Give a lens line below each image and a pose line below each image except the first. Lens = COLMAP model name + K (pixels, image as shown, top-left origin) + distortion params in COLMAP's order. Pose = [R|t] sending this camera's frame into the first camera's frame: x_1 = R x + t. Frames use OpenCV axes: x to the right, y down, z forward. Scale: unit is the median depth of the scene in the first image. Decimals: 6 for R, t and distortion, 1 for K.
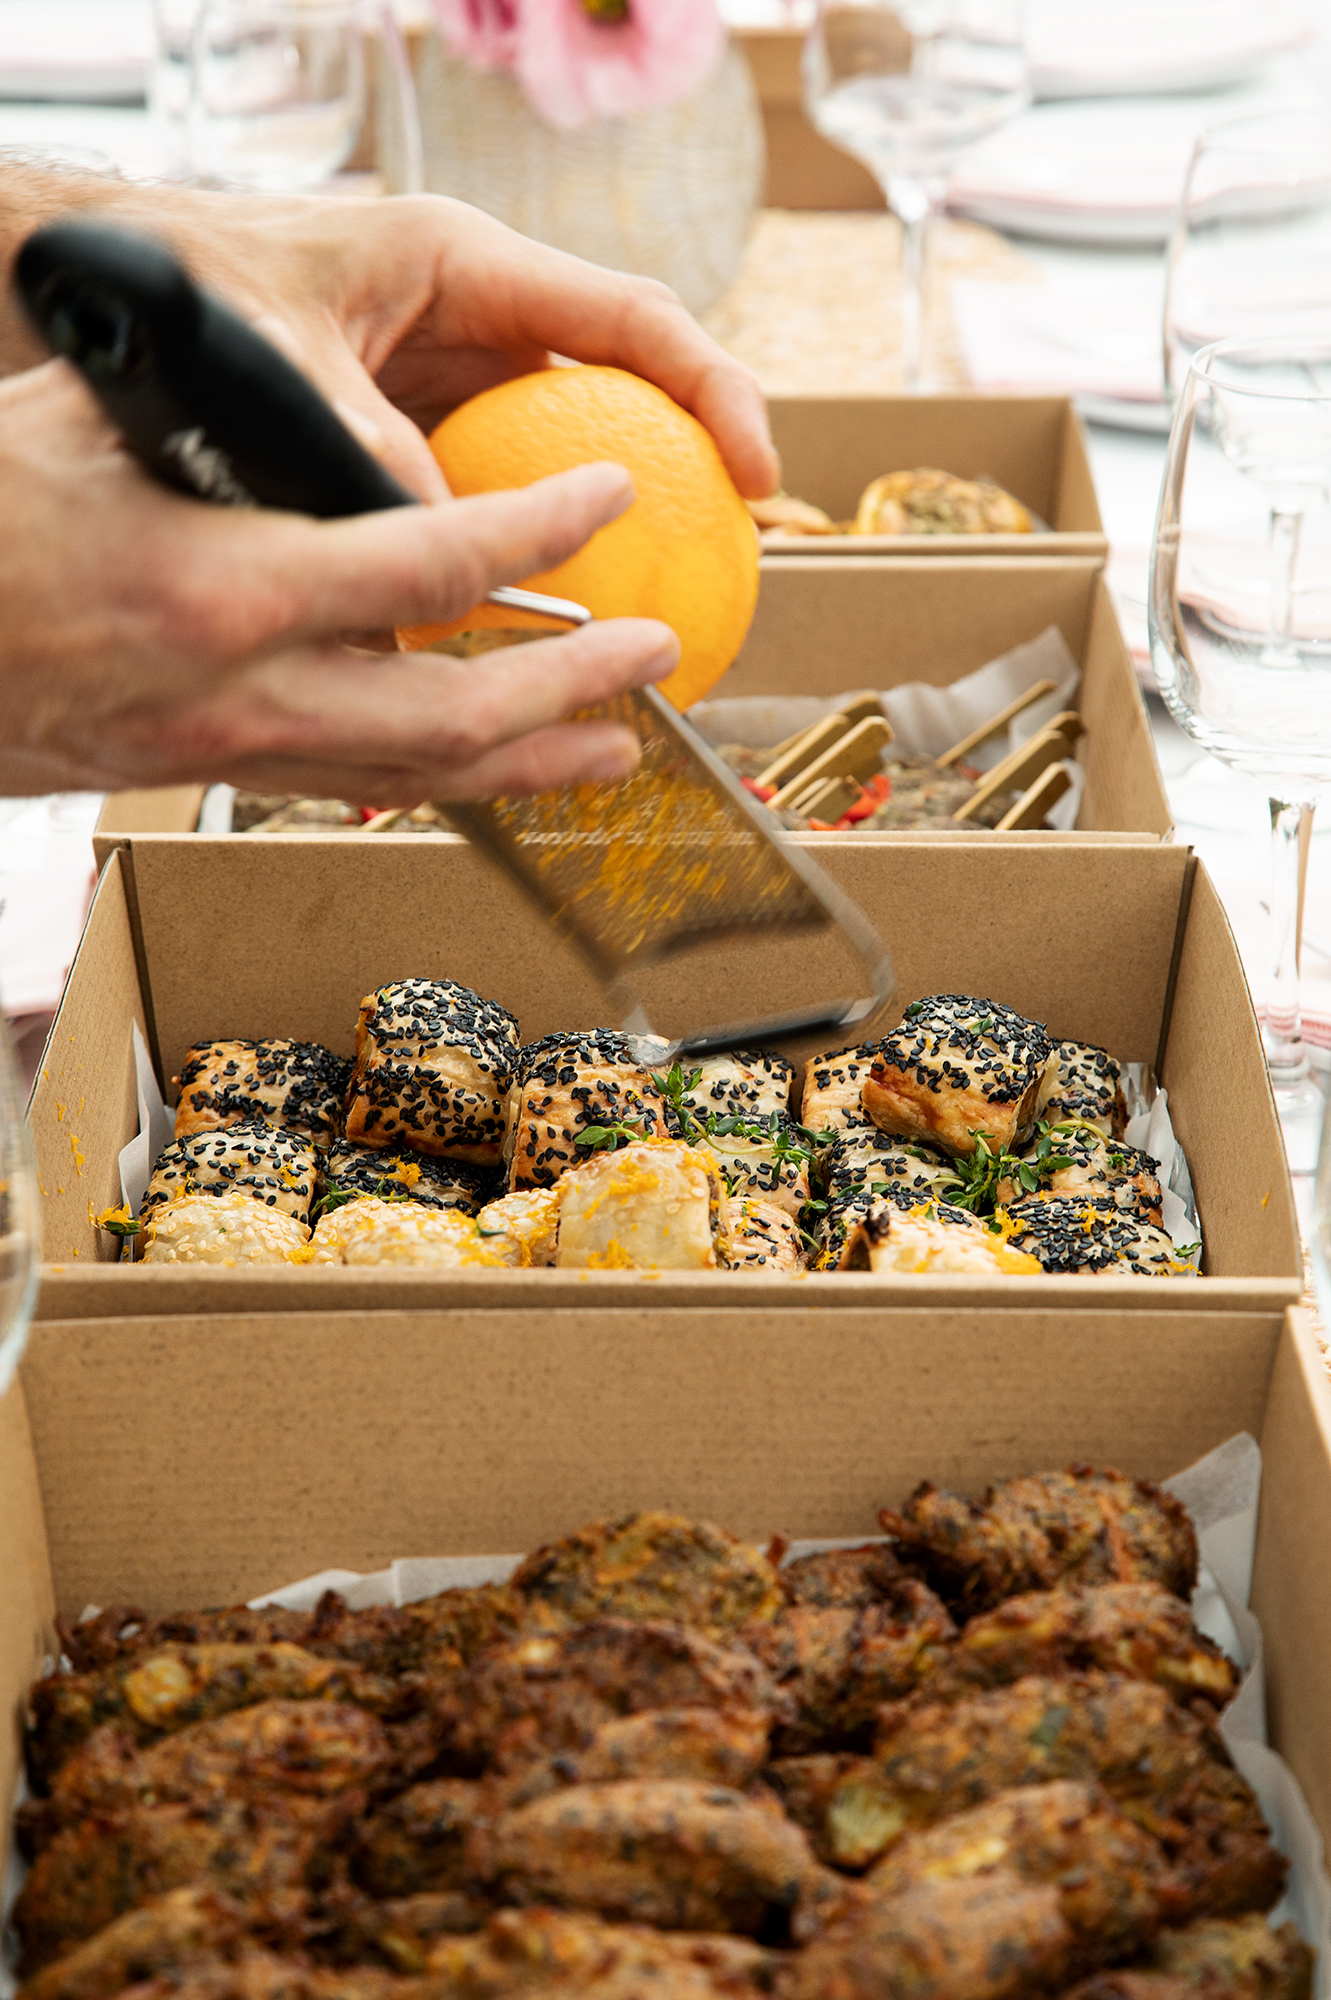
lens RADIAL K [[6008.2, 0, 664.6], [0, 6008.2, 1000.5], [0, 0, 1]] dist [0.638861, 0.000000]
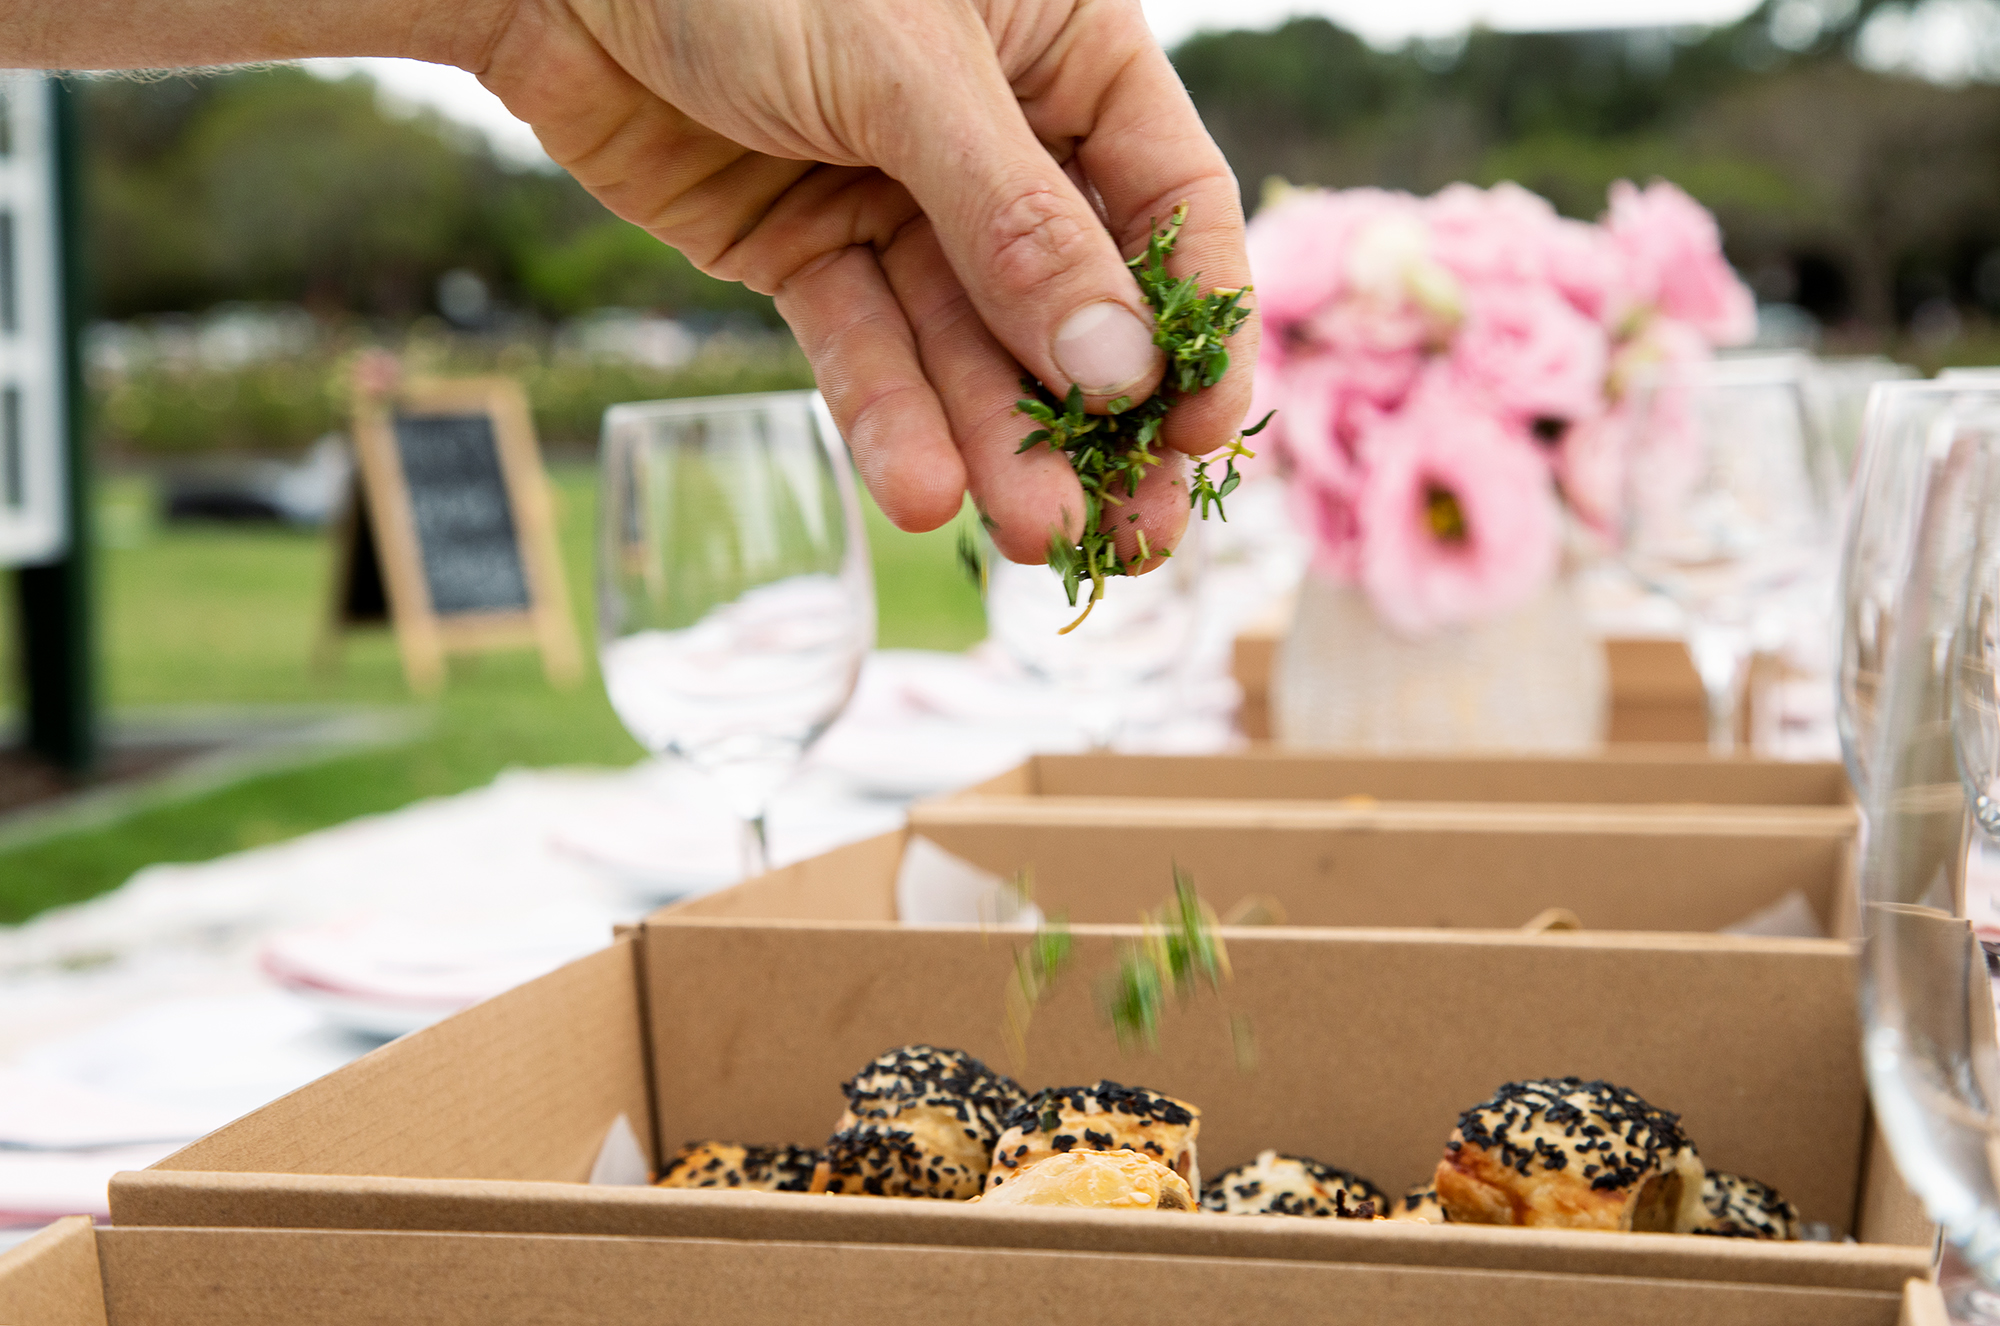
lens RADIAL K [[3847.6, 0, 1003.1], [0, 3847.6, 660.6], [0, 0, 1]] dist [0.177309, 0.000000]
pose [[0.977125, 0.003353, -0.212638, 0.085502], [-0.068436, 0.951647, -0.299472, 0.106803], [0.201353, 0.307174, 0.930108, 0.496048]]
